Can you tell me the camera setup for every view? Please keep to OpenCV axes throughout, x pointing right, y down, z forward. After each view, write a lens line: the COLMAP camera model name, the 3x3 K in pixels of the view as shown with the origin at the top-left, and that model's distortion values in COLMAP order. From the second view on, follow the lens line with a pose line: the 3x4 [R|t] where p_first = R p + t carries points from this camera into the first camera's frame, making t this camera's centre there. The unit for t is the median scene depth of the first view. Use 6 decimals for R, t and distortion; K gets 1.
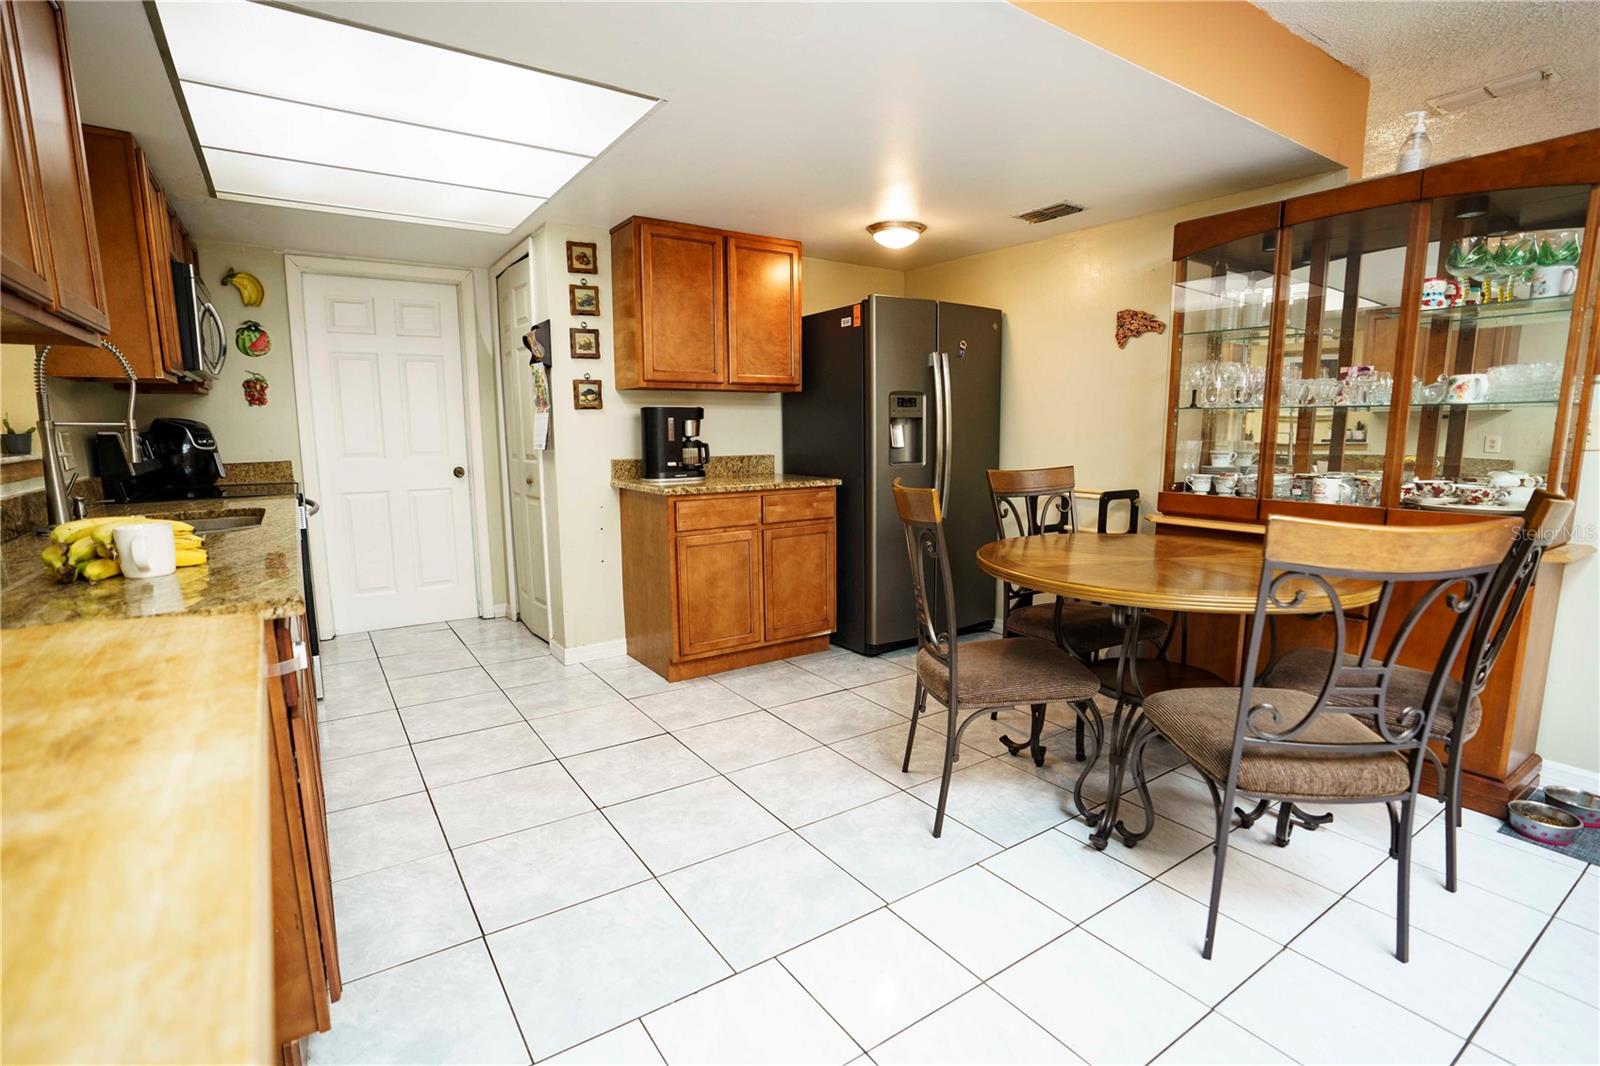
lens RADIAL K [[755.4, 0, 804.3], [0, 755.4, 543.3], [0, 0, 1]] dist [-0.048833, 0.015395]
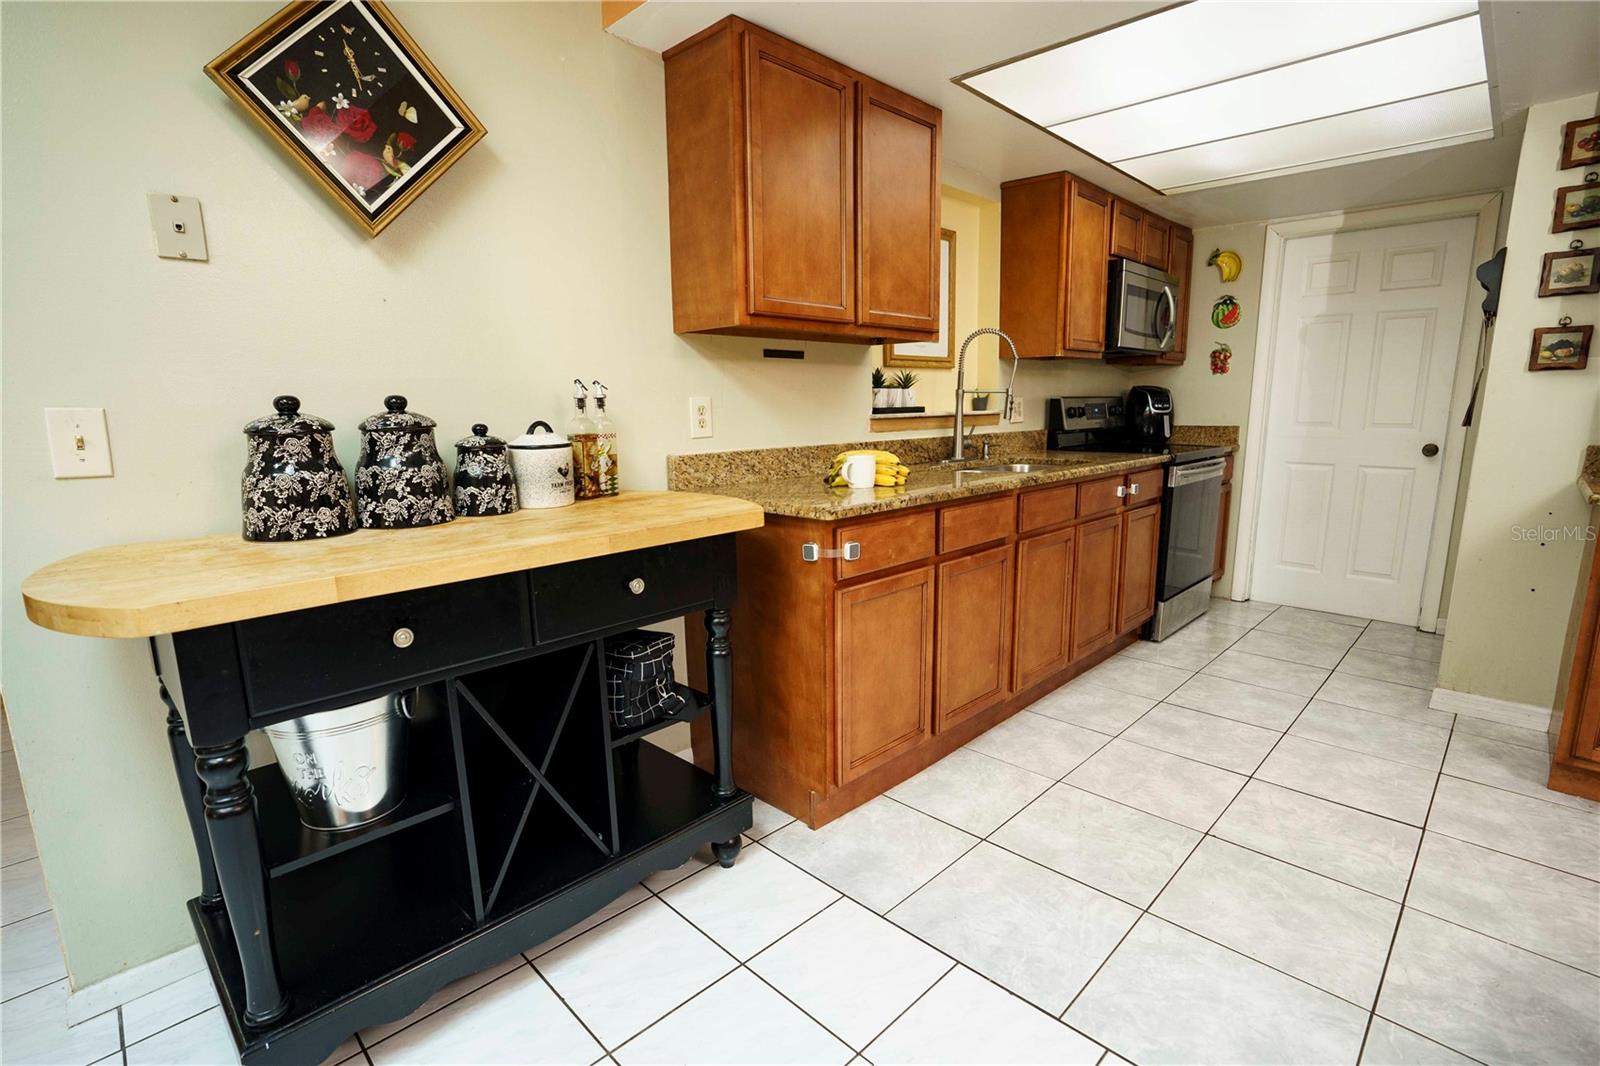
lens RADIAL K [[755.4, 0, 792.5], [0, 755.4, 542.7], [0, 0, 1]] dist [-0.048833, 0.015395]
pose [[0.187940, 0.184638, -0.964670, 0.266783], [-0.141211, 0.977047, 0.159496, -0.032010], [0.971976, 0.106246, 0.209699, 0.201825]]
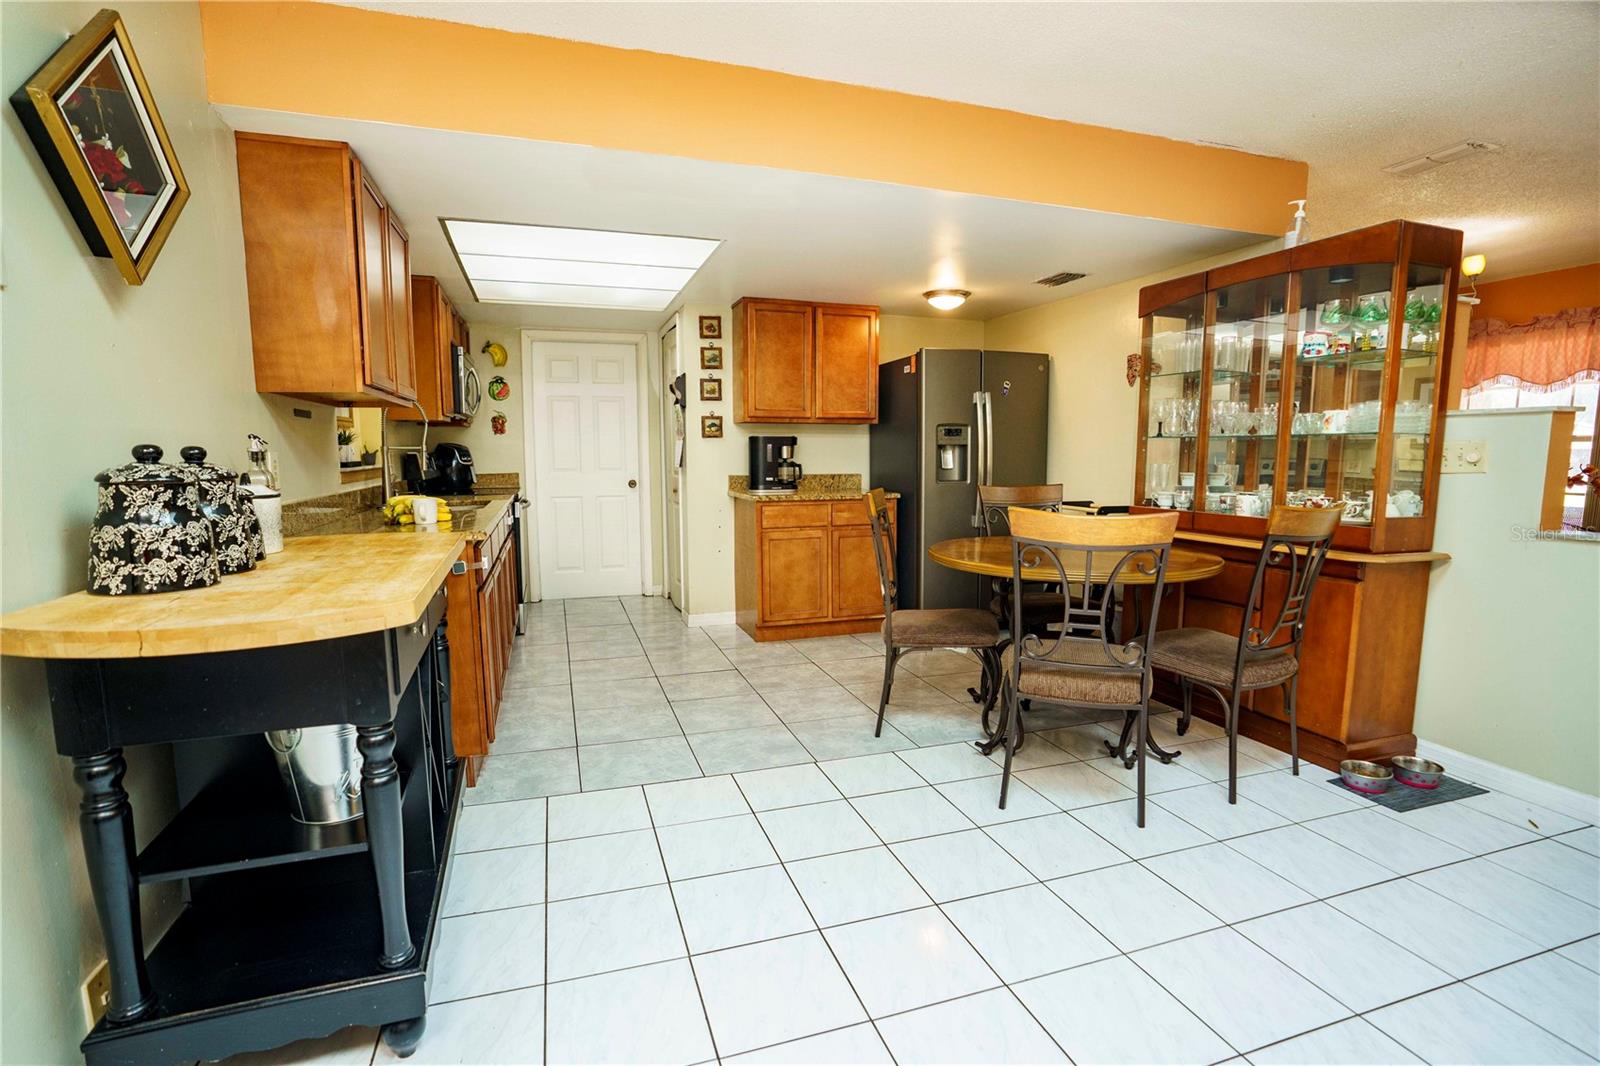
lens RADIAL K [[755.4, 0, 803.9], [0, 755.4, 538.8], [0, 0, 1]] dist [-0.048833, 0.015395]
pose [[0.963136, 0.034756, -0.266761, 0.250201], [-0.044456, 0.998548, -0.030409, 0.038716], [0.265316, 0.041147, 0.963283, -0.266639]]
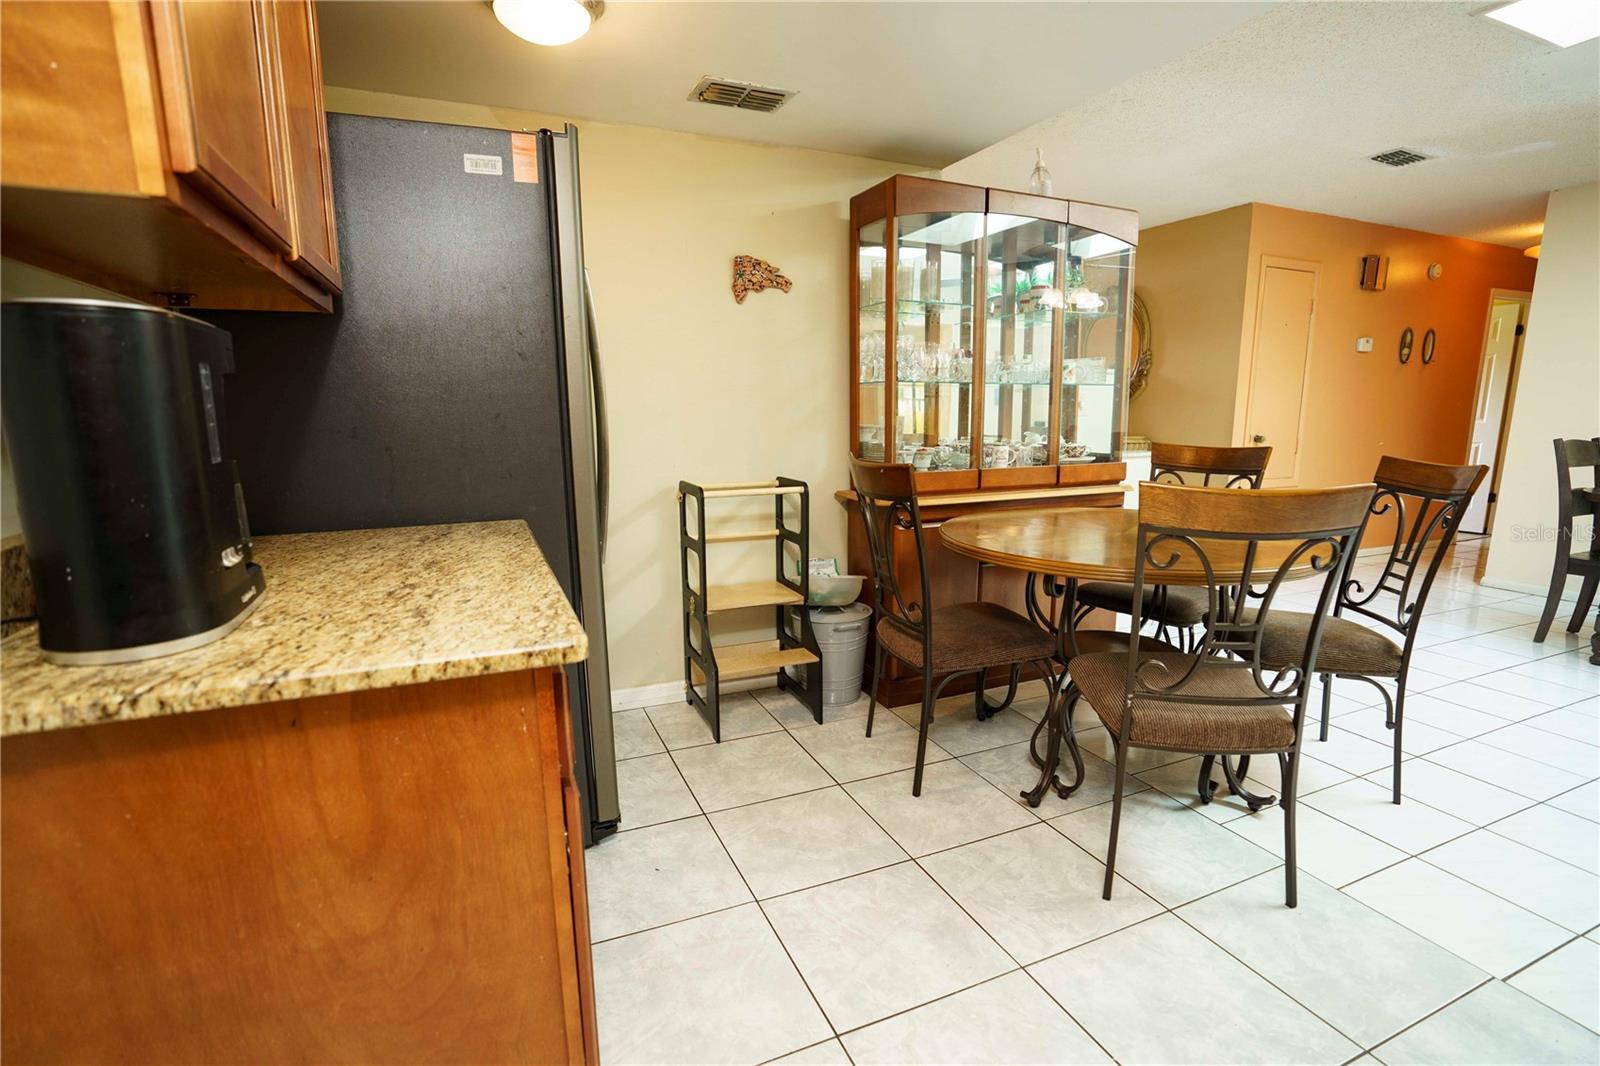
lens RADIAL K [[755.4, 0, 803.1], [0, 755.4, 538.5], [0, 0, 1]] dist [-0.048833, 0.015395]
pose [[0.190514, -0.171623, 0.966566, -0.381672], [0.156072, 0.977372, 0.142780, -0.118293], [-0.969199, 0.123653, 0.212989, 0.787470]]
